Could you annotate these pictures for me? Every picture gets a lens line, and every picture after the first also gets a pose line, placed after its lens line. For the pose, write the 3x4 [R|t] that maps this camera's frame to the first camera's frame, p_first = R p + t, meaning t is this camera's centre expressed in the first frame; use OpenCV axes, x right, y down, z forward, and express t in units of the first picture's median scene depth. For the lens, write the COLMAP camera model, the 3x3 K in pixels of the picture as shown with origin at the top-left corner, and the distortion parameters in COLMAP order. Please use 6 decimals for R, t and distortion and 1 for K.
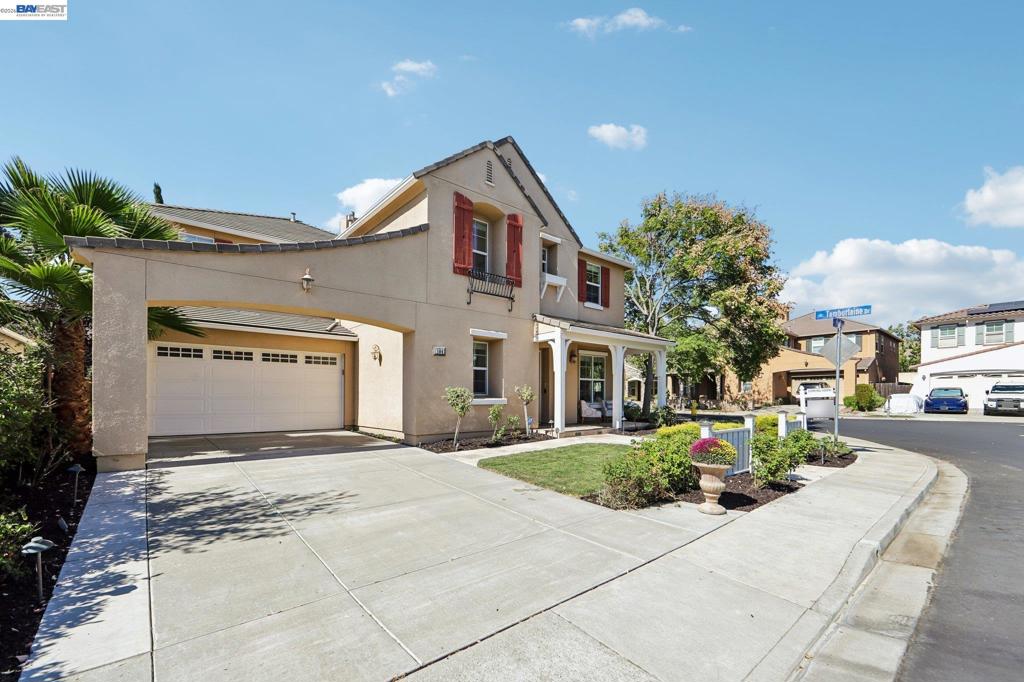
lens RADIAL K [[410.3, 0, 500.1], [0, 410.3, 403.7], [0, 0, 1]] dist [-0.008693, 0.001974]
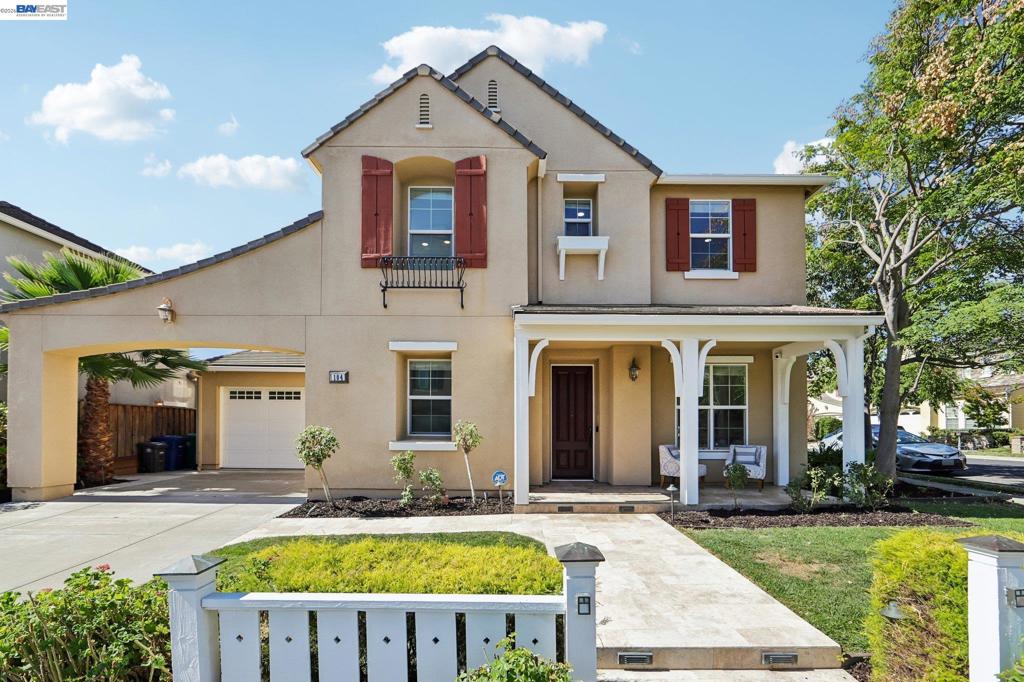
lens RADIAL K [[410.3, 0, 506.3], [0, 410.3, 423.3], [0, 0, 1]] dist [-0.008693, 0.001974]
pose [[0.779377, -0.002798, -0.626549, 0.506280], [-0.014486, 0.999642, -0.022484, -0.029762], [0.626388, 0.026599, 0.779058, 0.568591]]
